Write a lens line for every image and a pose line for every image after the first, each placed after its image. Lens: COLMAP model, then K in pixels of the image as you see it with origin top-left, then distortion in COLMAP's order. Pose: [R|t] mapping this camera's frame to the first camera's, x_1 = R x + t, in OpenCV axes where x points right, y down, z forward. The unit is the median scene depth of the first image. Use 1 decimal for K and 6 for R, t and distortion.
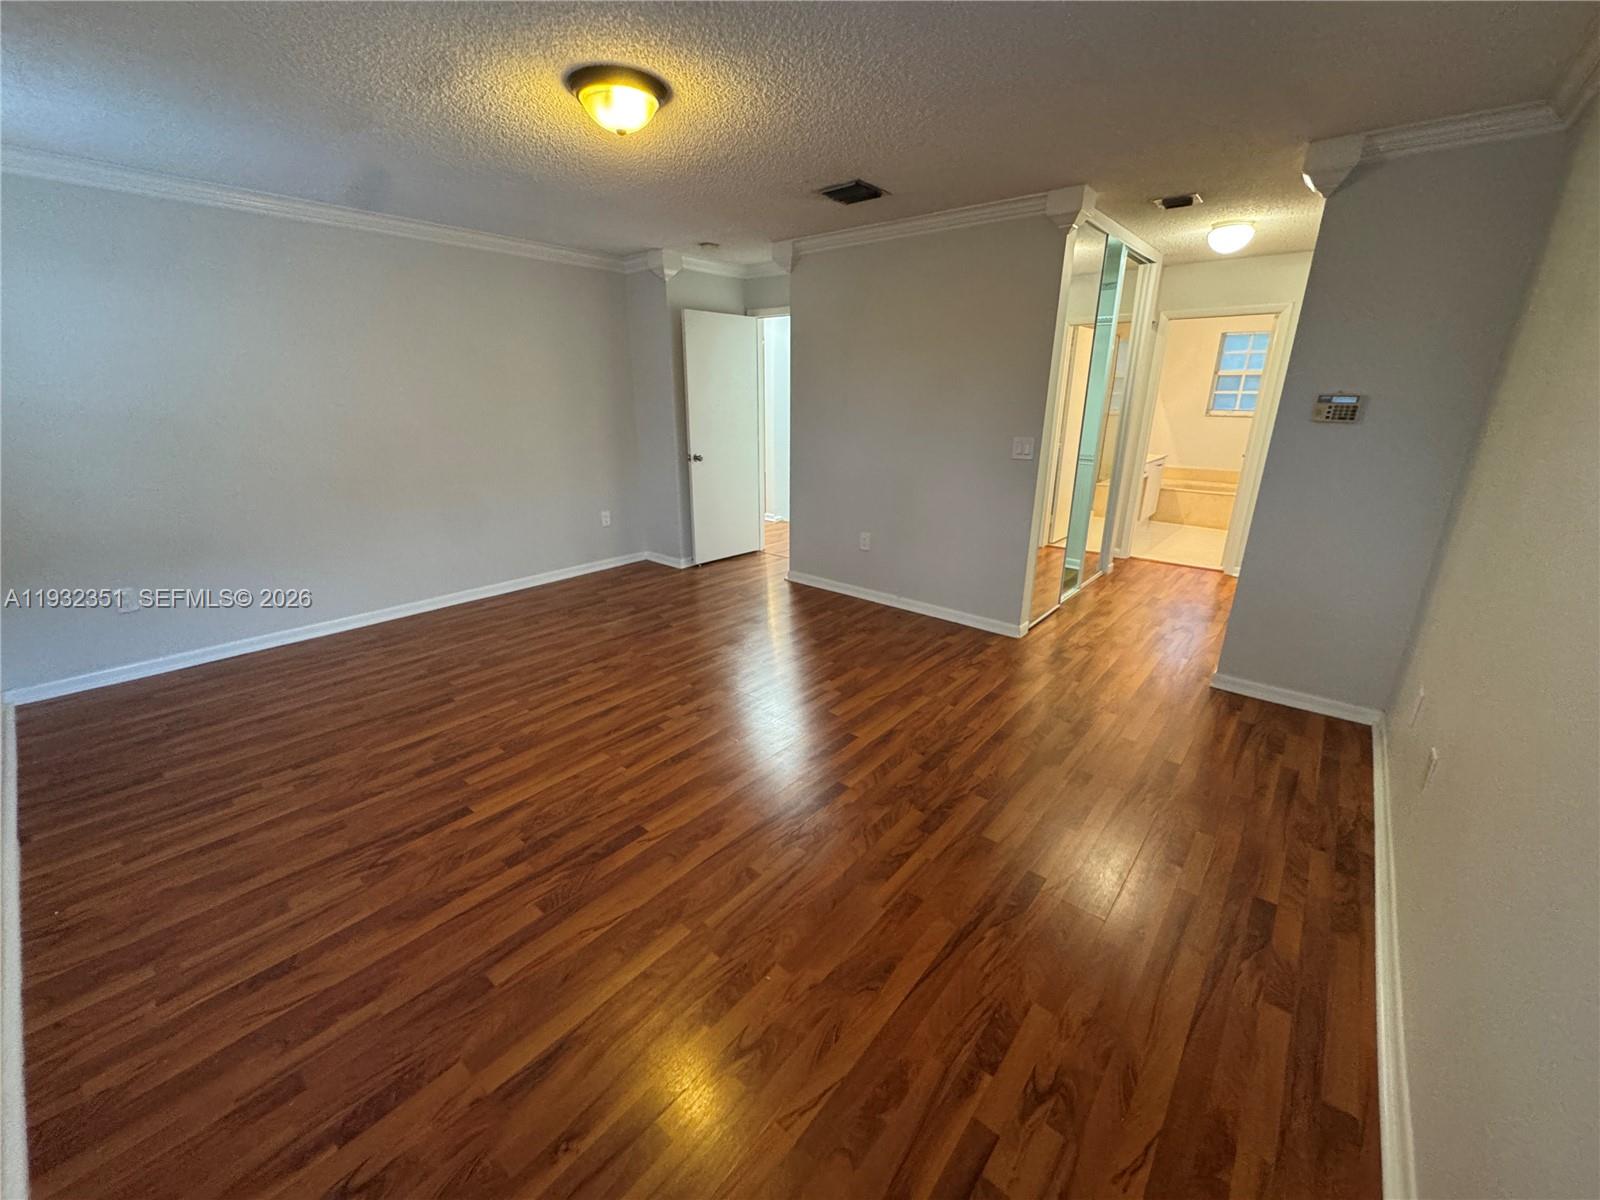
lens RADIAL K [[636.6, 0, 791.3], [0, 636.6, 595.5], [0, 0, 1]] dist [-0.002085, -0.000028]
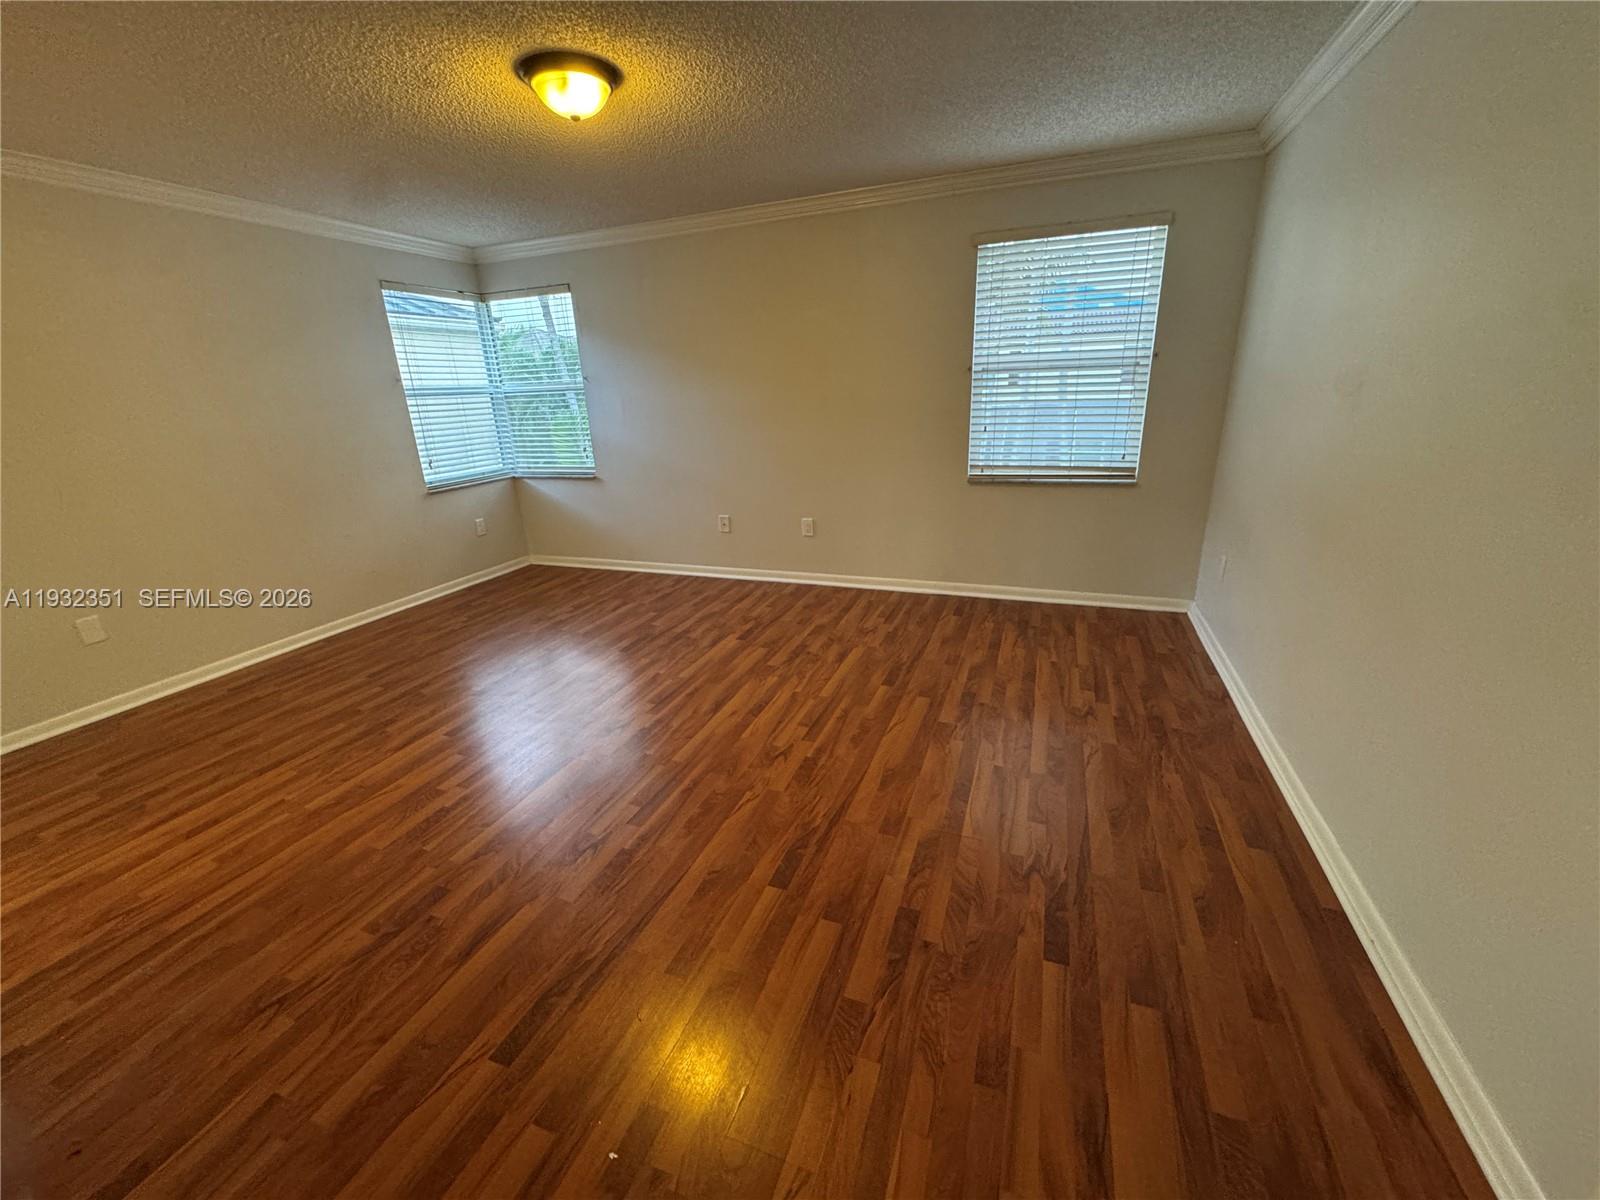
lens RADIAL K [[636.6, 0, 797.3], [0, 636.6, 599.8], [0, 0, 1]] dist [-0.002085, -0.000028]
pose [[-0.940928, 0.138811, -0.308847, -0.137990], [-0.071015, 0.810926, 0.580824, -0.566589], [0.331077, 0.568446, -0.753165, 1.834745]]
